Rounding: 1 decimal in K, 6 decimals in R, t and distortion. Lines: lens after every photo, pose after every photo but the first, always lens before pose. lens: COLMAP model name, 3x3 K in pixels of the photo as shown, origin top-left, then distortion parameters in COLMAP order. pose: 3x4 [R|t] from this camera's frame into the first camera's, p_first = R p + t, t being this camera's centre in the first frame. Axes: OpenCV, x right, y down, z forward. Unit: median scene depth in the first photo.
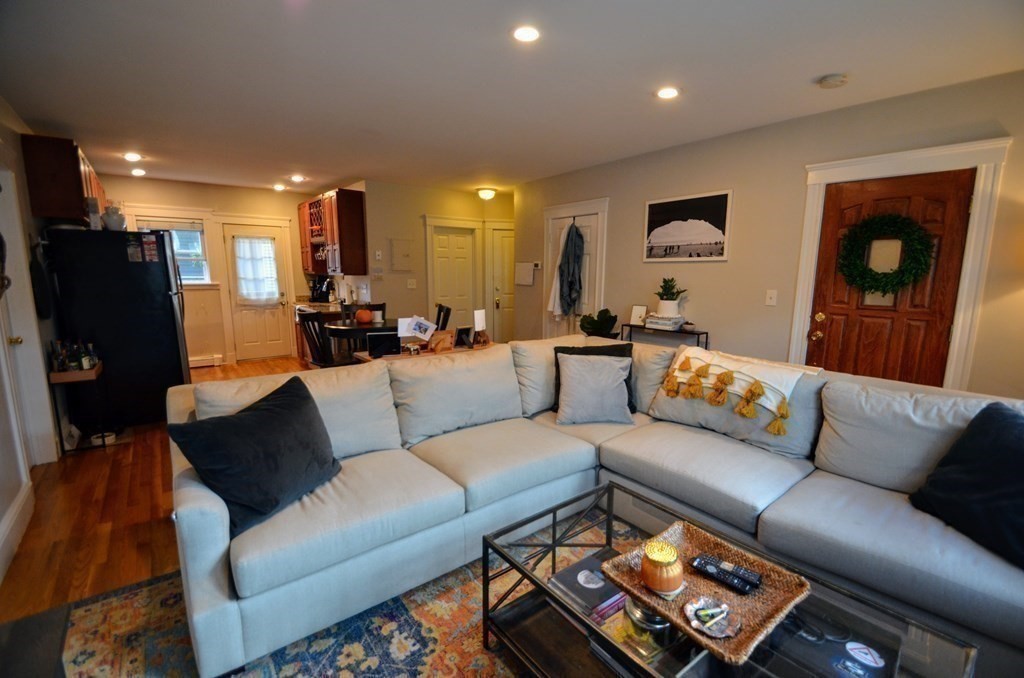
lens RADIAL K [[451.3, 0, 525.1], [0, 451.3, 346.9], [0, 0, 1]] dist [-0.000727, -0.000640]
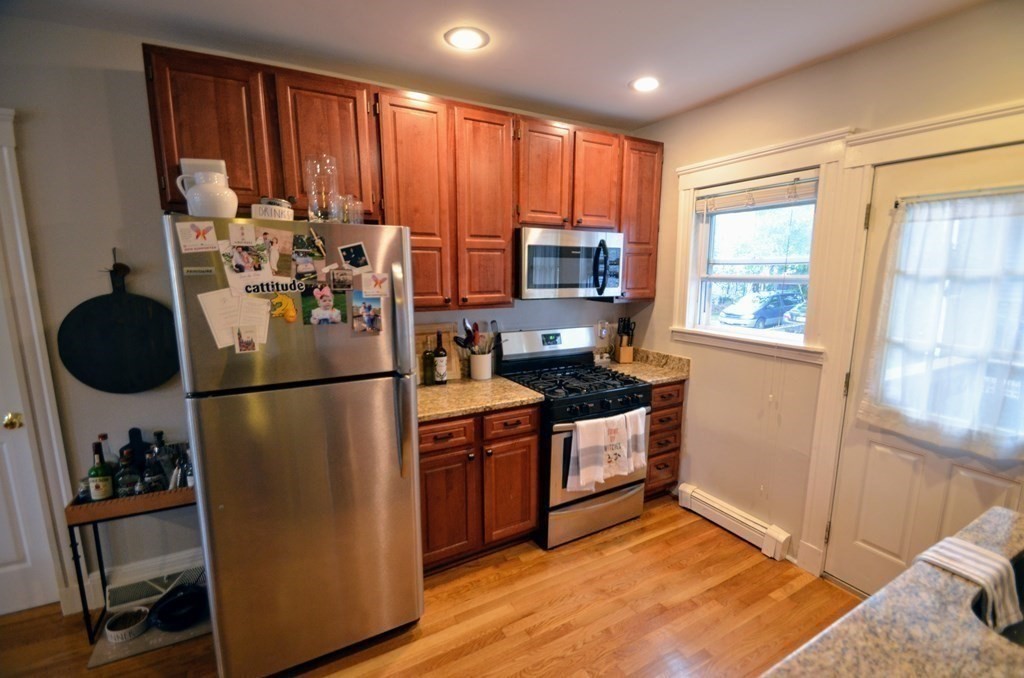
lens RADIAL K [[451.3, 0, 525.1], [0, 451.3, 346.9], [0, 0, 1]] dist [-0.000727, -0.000640]
pose [[-0.168132, 0.158507, -0.972937, -0.317002], [-0.171426, 0.967248, 0.187204, -0.174267], [0.970744, 0.198262, -0.135453, 0.857205]]
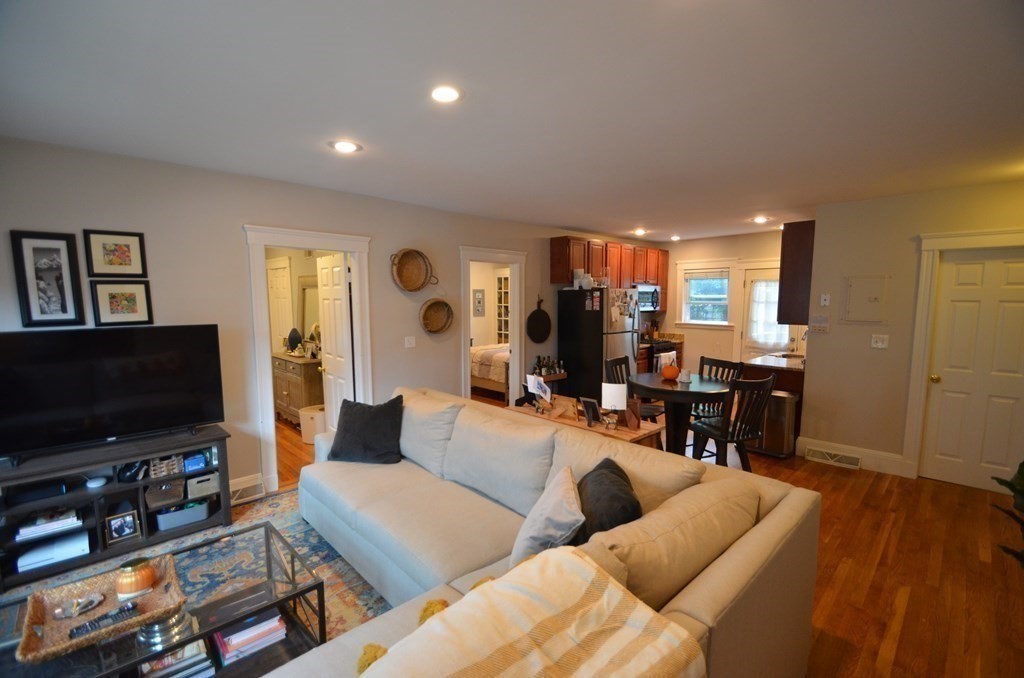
lens RADIAL K [[451.3, 0, 525.1], [0, 451.3, 346.9], [0, 0, 1]] dist [-0.000727, -0.000640]
pose [[0.096269, 0.102160, -0.990099, 0.359791], [-0.165177, 0.982566, 0.085323, -0.102441], [0.981554, 0.155328, 0.111465, 0.413118]]
